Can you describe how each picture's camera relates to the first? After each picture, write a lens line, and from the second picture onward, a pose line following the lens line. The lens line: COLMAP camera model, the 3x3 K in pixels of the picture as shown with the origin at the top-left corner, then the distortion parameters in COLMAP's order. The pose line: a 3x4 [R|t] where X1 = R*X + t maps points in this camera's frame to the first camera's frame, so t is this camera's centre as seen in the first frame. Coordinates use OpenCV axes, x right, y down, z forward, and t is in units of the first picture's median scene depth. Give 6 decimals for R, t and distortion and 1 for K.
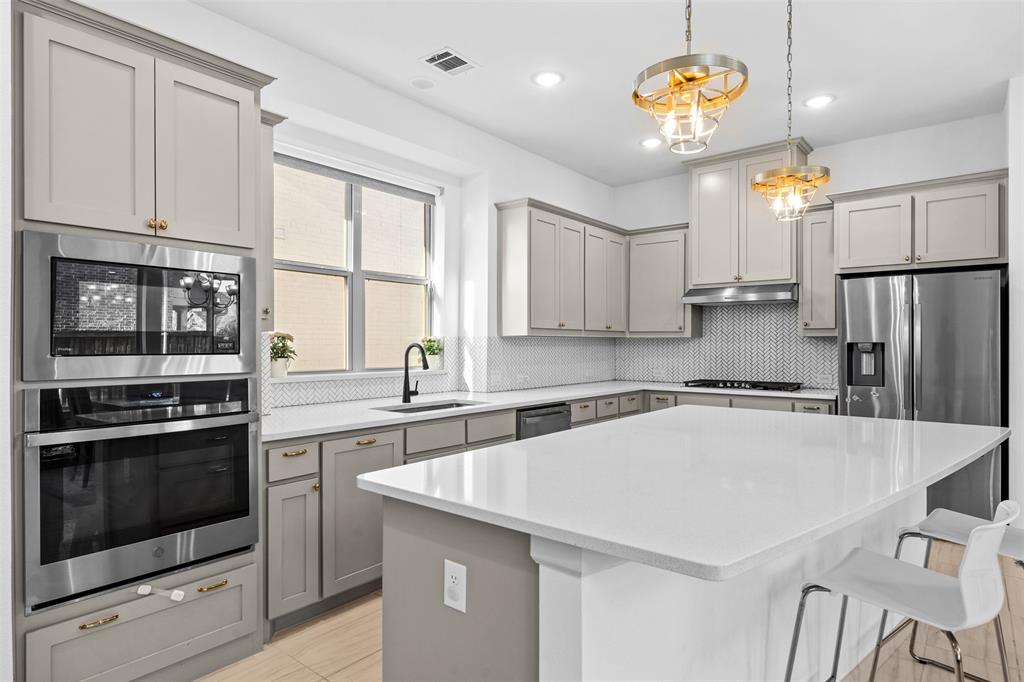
lens RADIAL K [[570.6, 0, 510.9], [0, 570.6, 335.1], [0, 0, 1]] dist [-0.001013, -0.000265]
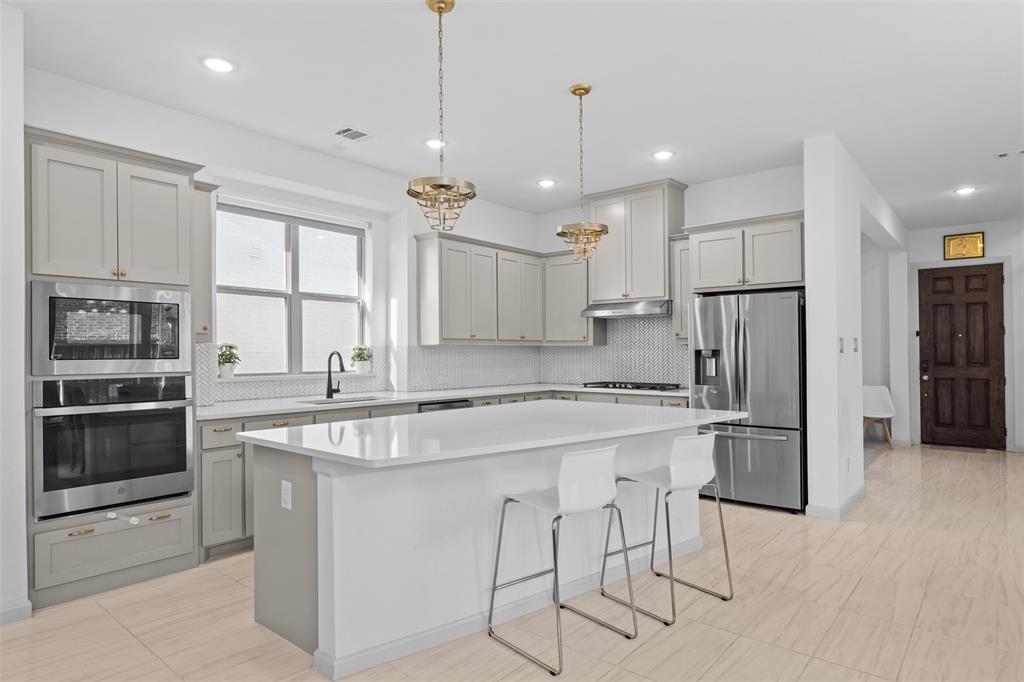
lens RADIAL K [[587.0, 0, 511.6], [0, 587.0, 343.8], [0, 0, 1]] dist [-0.001729, 0.000344]
pose [[0.999857, -0.003006, -0.016620, 0.220830], [0.003032, 0.999994, 0.001558, -0.002666], [0.016615, -0.001609, 0.999861, -0.266178]]
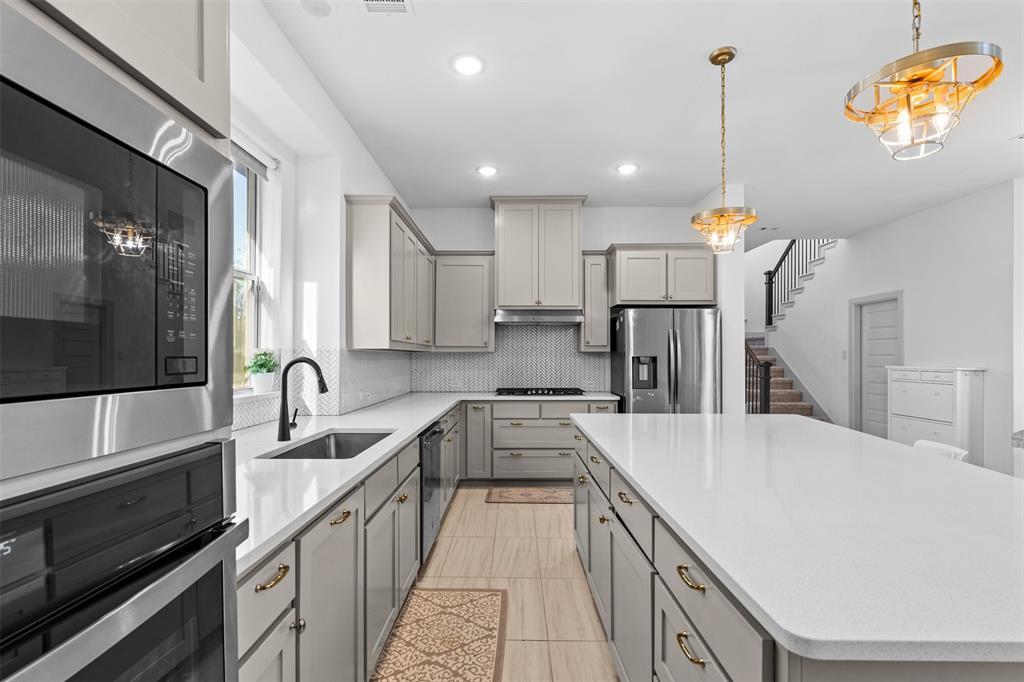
lens RADIAL K [[458.0, 0, 512.4], [0, 458.0, 351.8], [0, 0, 1]] dist [-0.000574, -0.000037]
pose [[0.786929, 0.006844, 0.617006, -0.287158], [-0.009130, 0.999958, 0.000552, 0.003870], [-0.616976, -0.006068, 0.786959, 0.337212]]
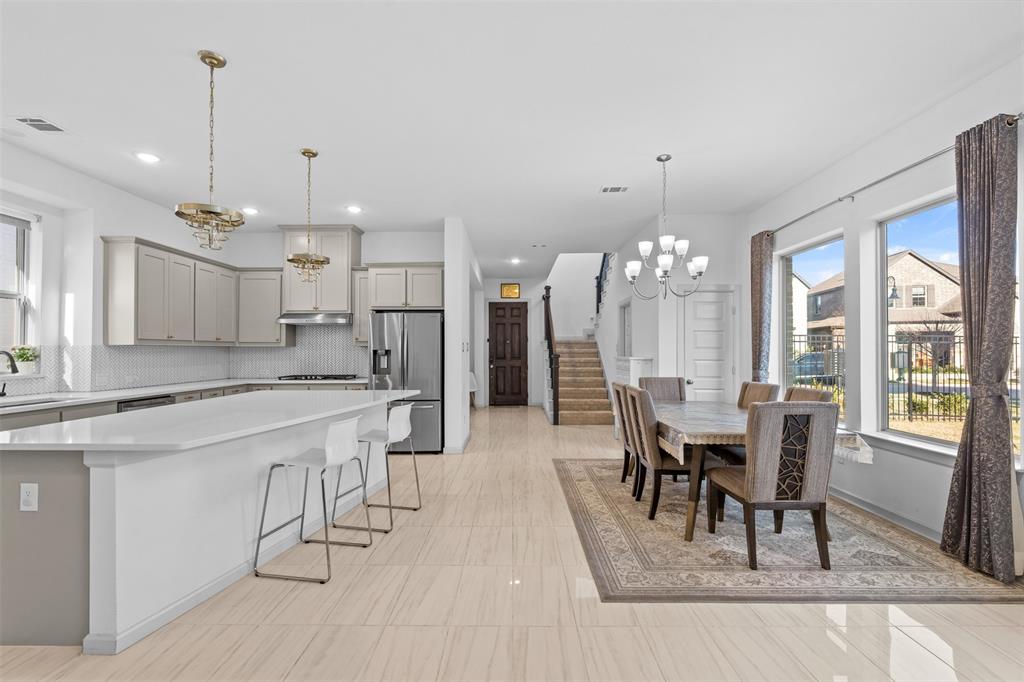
lens RADIAL K [[447.4, 0, 510.4], [0, 447.4, 344.0], [0, 0, 1]] dist [-0.001504, -0.000612]
pose [[0.781122, 0.005974, 0.624350, 0.067712], [-0.005791, 0.999981, -0.002324, -0.003780], [-0.624351, -0.001800, 0.781142, -0.326680]]
